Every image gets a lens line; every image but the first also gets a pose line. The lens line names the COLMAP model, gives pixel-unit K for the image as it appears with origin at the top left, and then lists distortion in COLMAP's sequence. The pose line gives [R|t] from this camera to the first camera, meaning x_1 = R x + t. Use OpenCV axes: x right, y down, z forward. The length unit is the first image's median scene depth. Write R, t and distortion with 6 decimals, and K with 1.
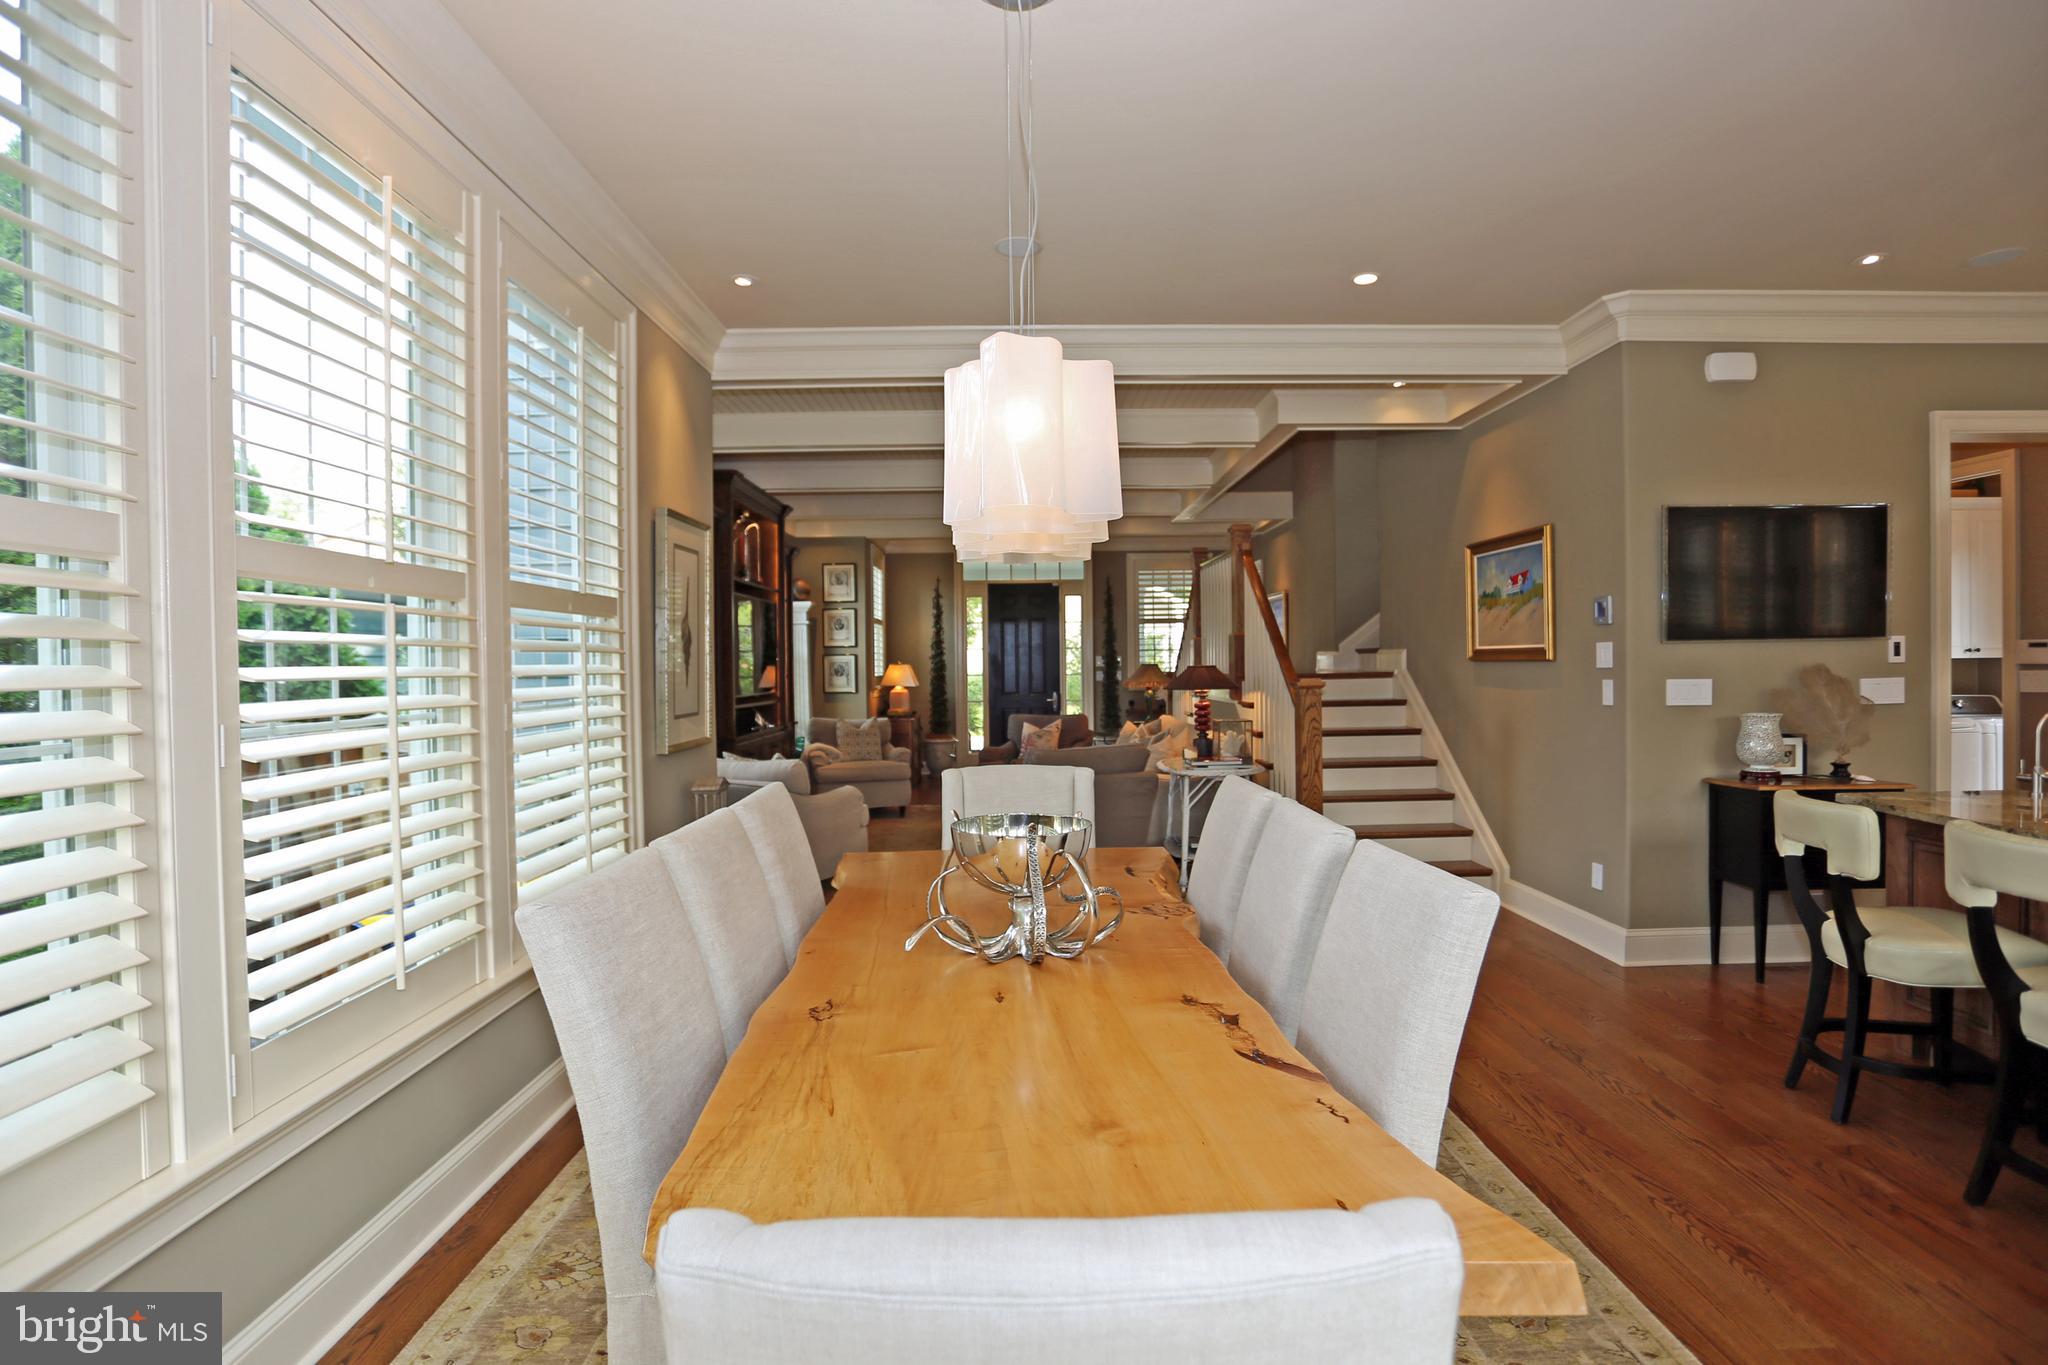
lens RADIAL K [[1002.8, 0, 1022.6], [0, 1002.8, 672.2], [0, 0, 1]] dist [-0.074960, 0.032493]
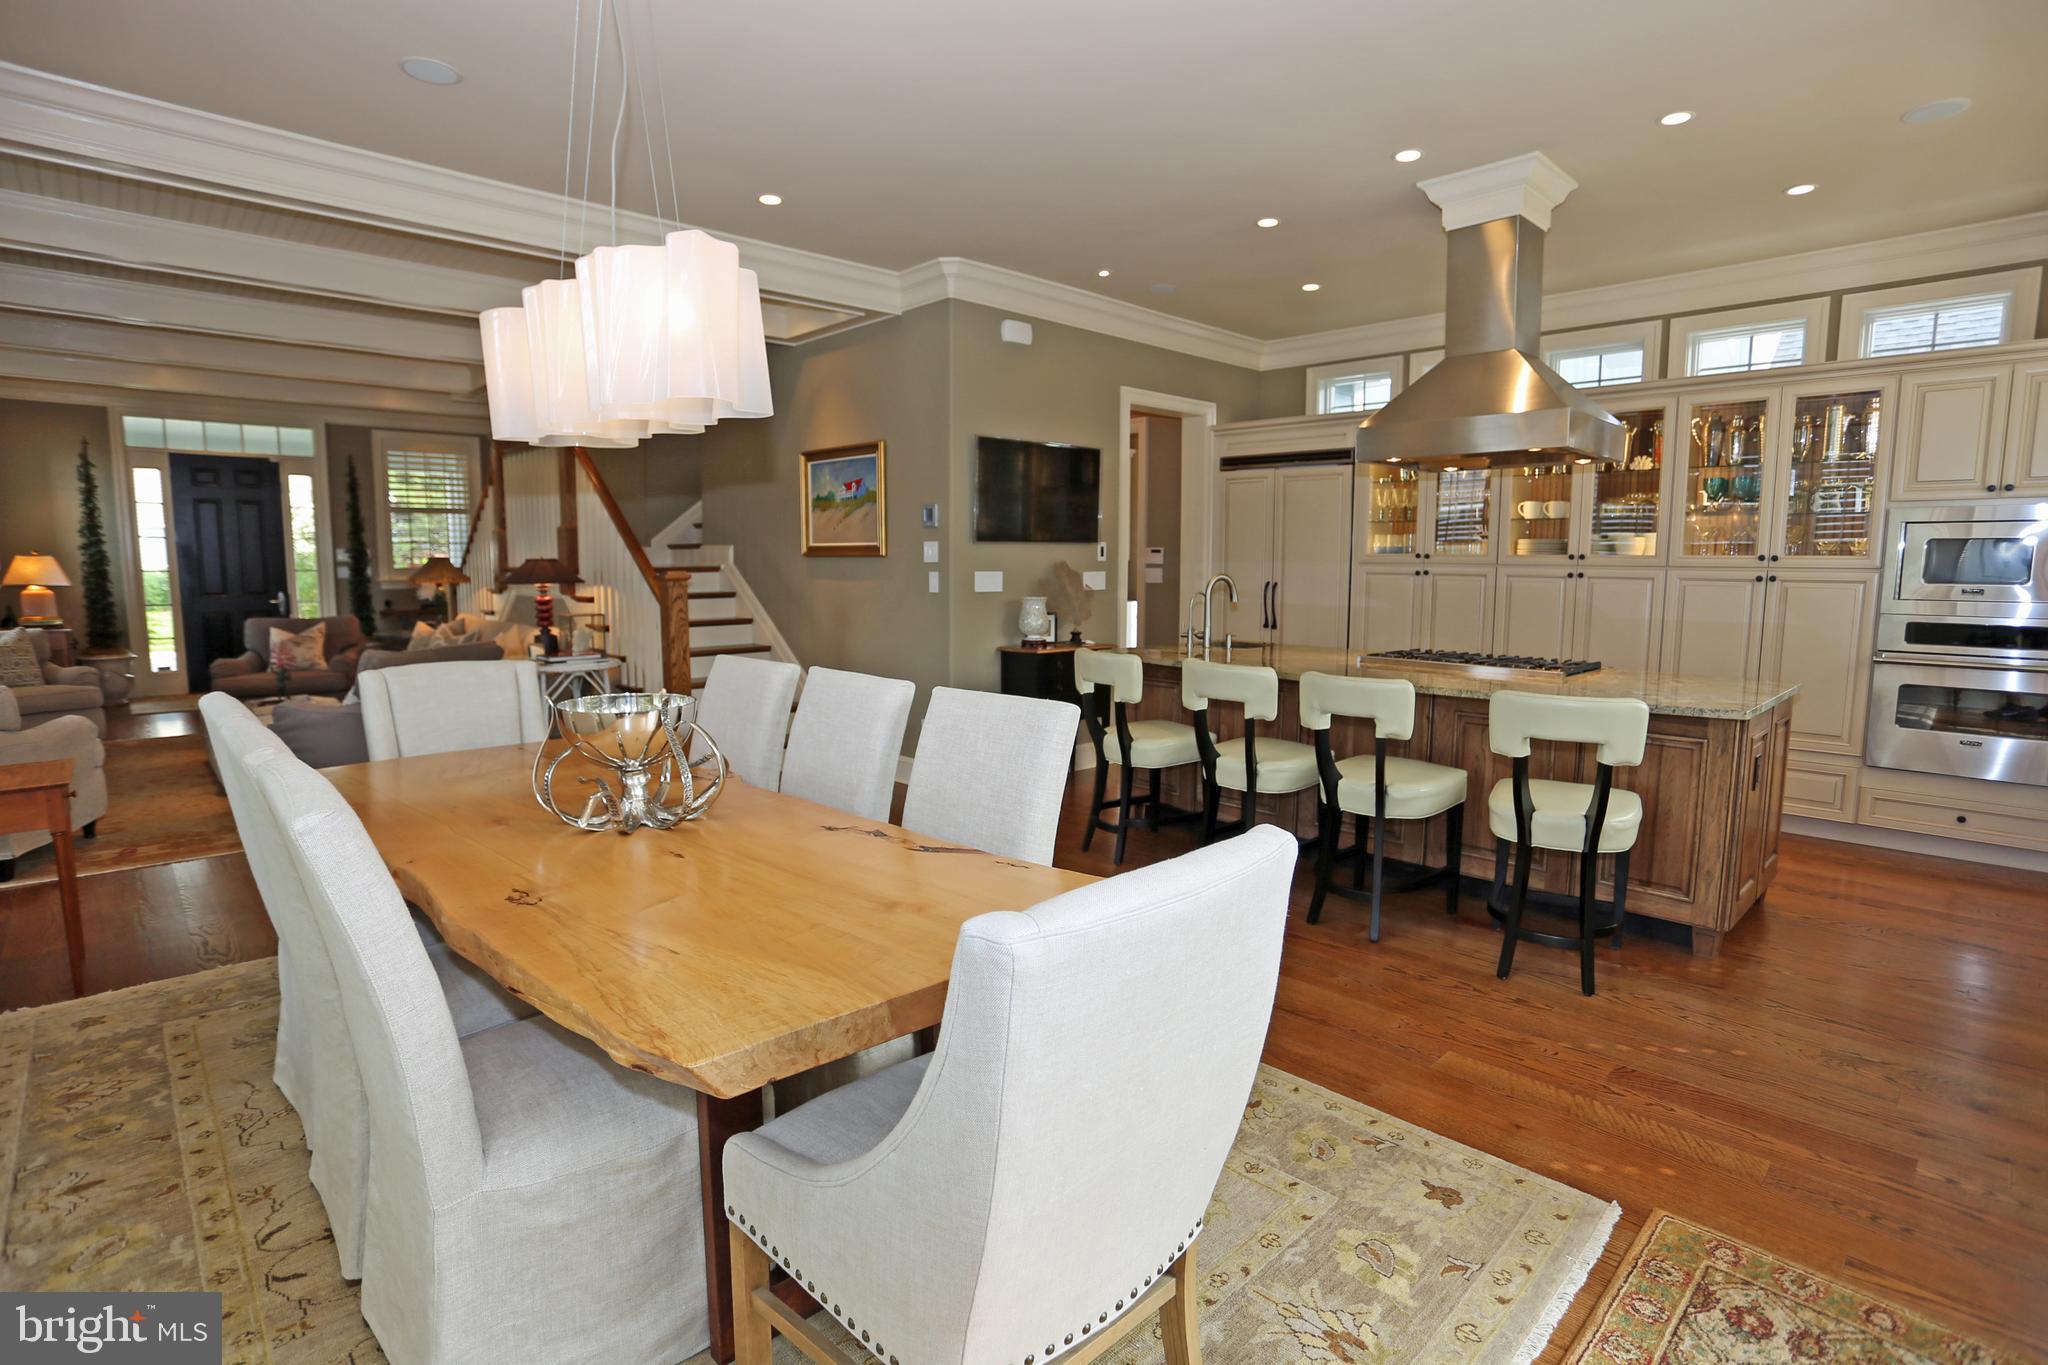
lens RADIAL K [[1002.8, 0, 1022.6], [0, 1002.8, 672.2], [0, 0, 1]] dist [-0.074960, 0.032493]
pose [[0.730330, -0.062623, 0.680218, -0.187376], [-0.006727, 0.995081, 0.098833, 0.007266], [-0.683062, -0.076756, 0.726316, -0.012191]]
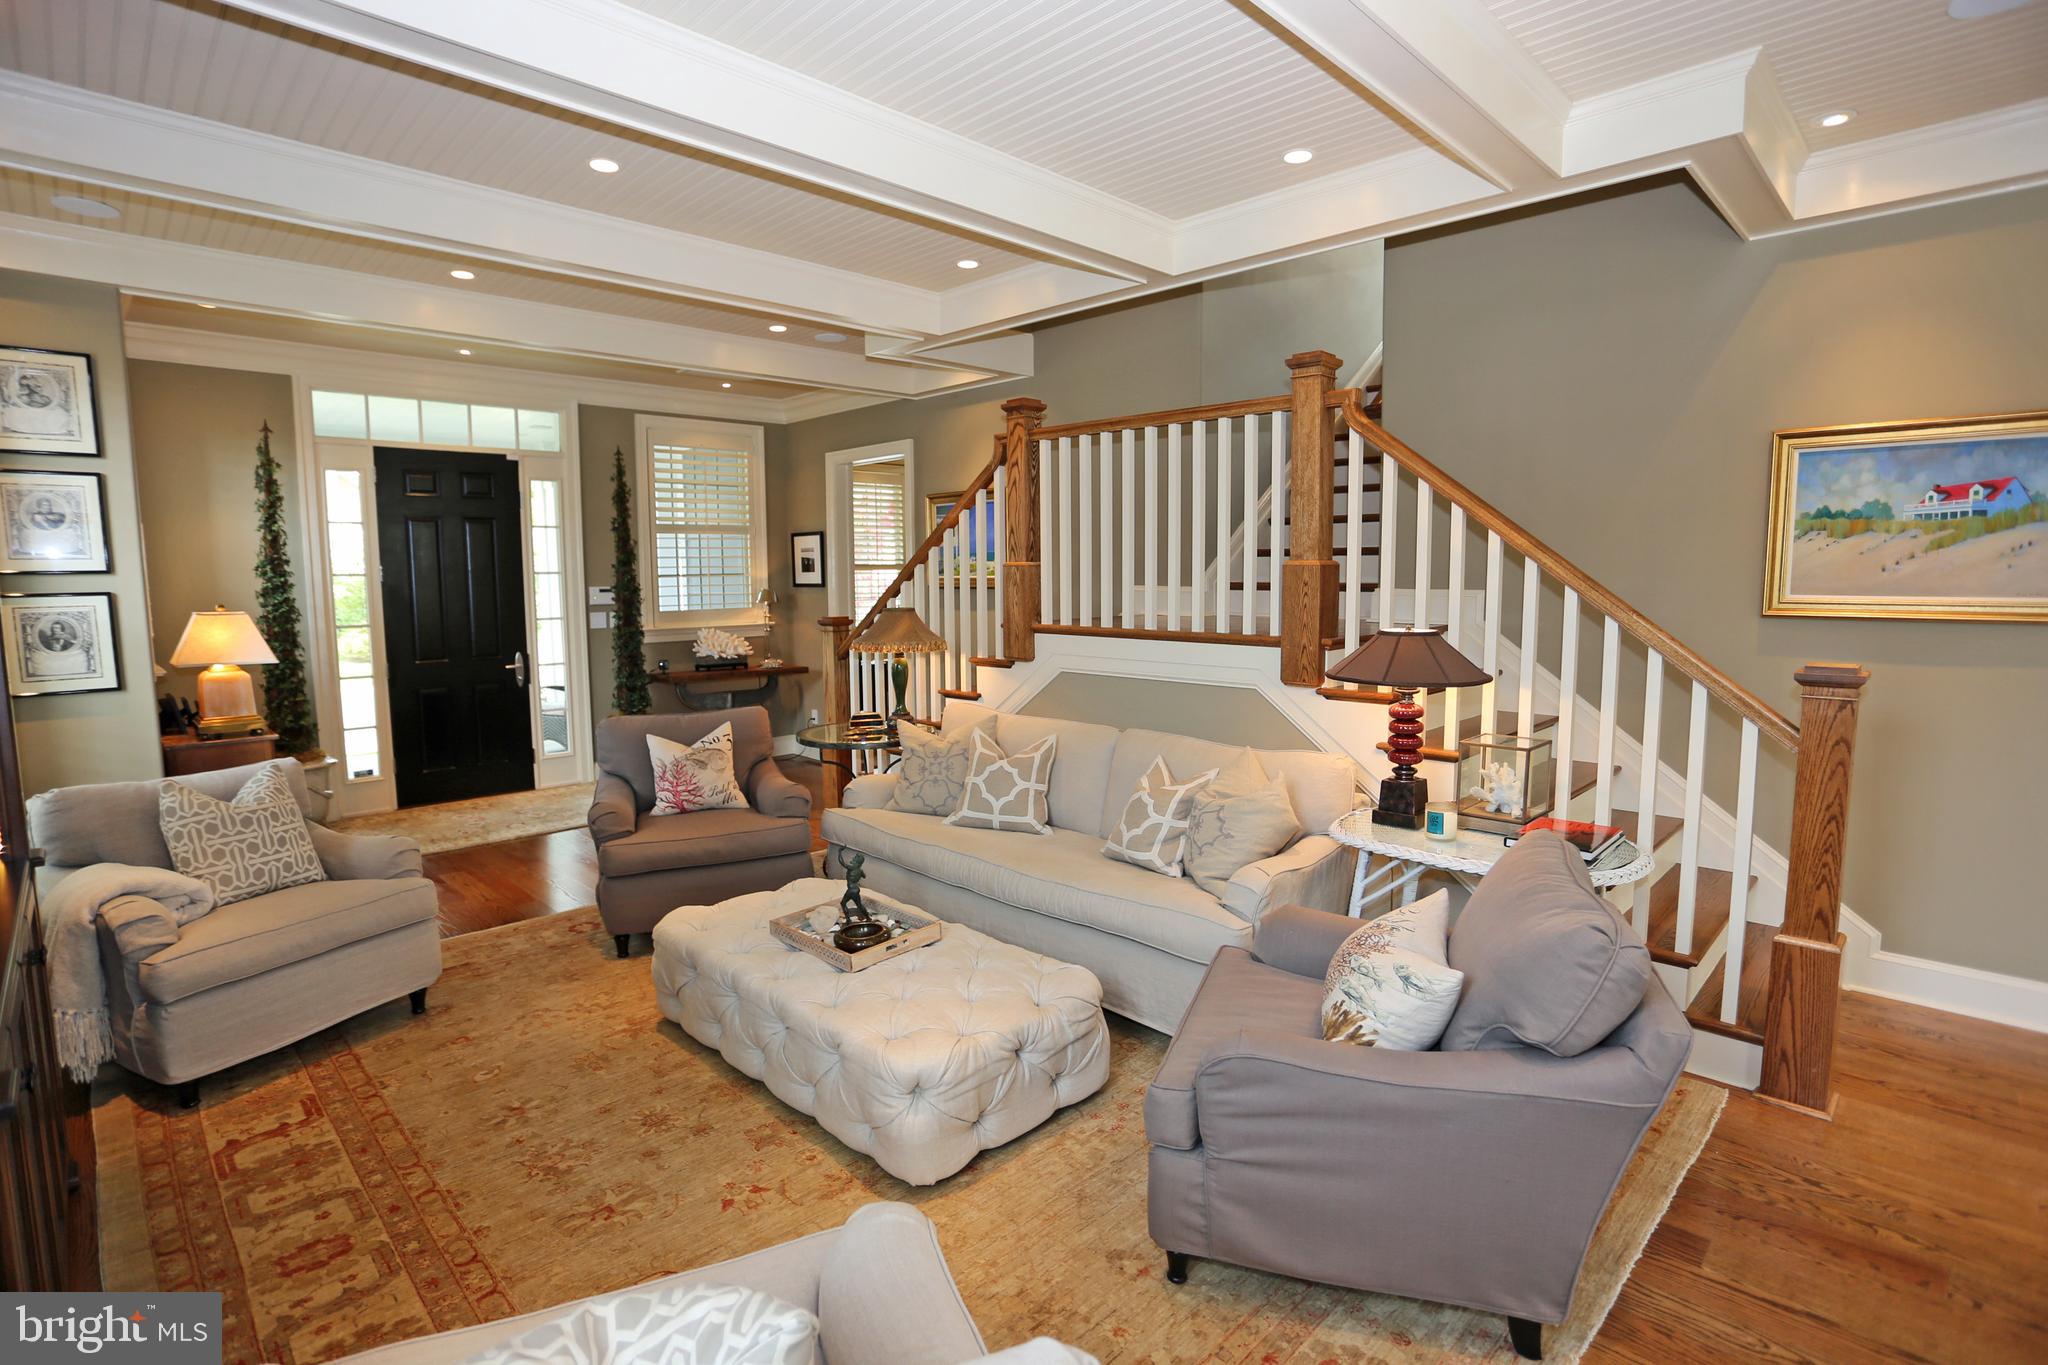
lens RADIAL K [[1002.8, 0, 1022.6], [0, 1002.8, 672.2], [0, 0, 1]] dist [-0.074960, 0.032493]
pose [[0.715415, -0.065960, 0.695579, -0.404516], [0.005582, 0.996042, 0.088711, -0.042819], [-0.698677, -0.059583, 0.712952, 1.105374]]
